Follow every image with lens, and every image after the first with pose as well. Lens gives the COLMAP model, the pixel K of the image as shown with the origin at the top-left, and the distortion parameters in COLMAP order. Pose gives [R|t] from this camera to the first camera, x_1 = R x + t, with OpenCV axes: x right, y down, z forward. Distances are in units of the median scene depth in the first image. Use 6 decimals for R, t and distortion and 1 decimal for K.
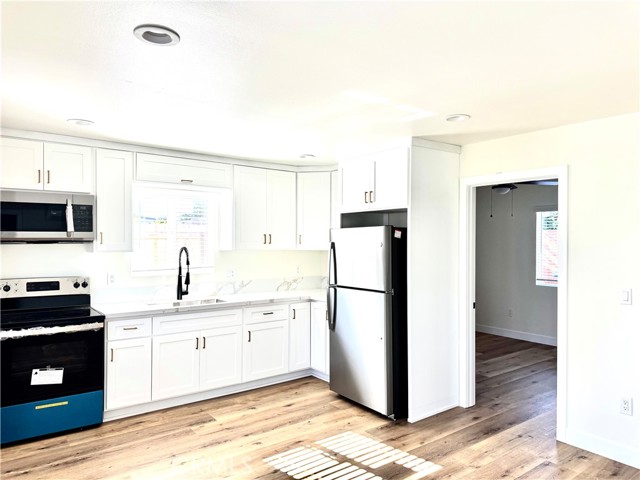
lens RADIAL K [[445.4, 0, 323.1], [0, 445.4, 241.1], [0, 0, 1]] dist [0.078160, -0.111254]
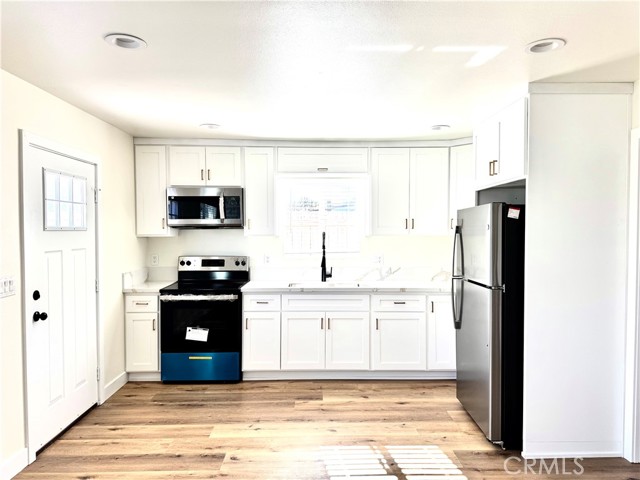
lens RADIAL K [[445.4, 0, 323.1], [0, 445.4, 241.1], [0, 0, 1]] dist [0.078160, -0.111254]
pose [[0.810921, 0.009518, -0.585078, 0.353757], [0.002483, 0.999803, 0.019706, 0.016220], [0.585150, -0.017433, 0.810737, 0.176344]]
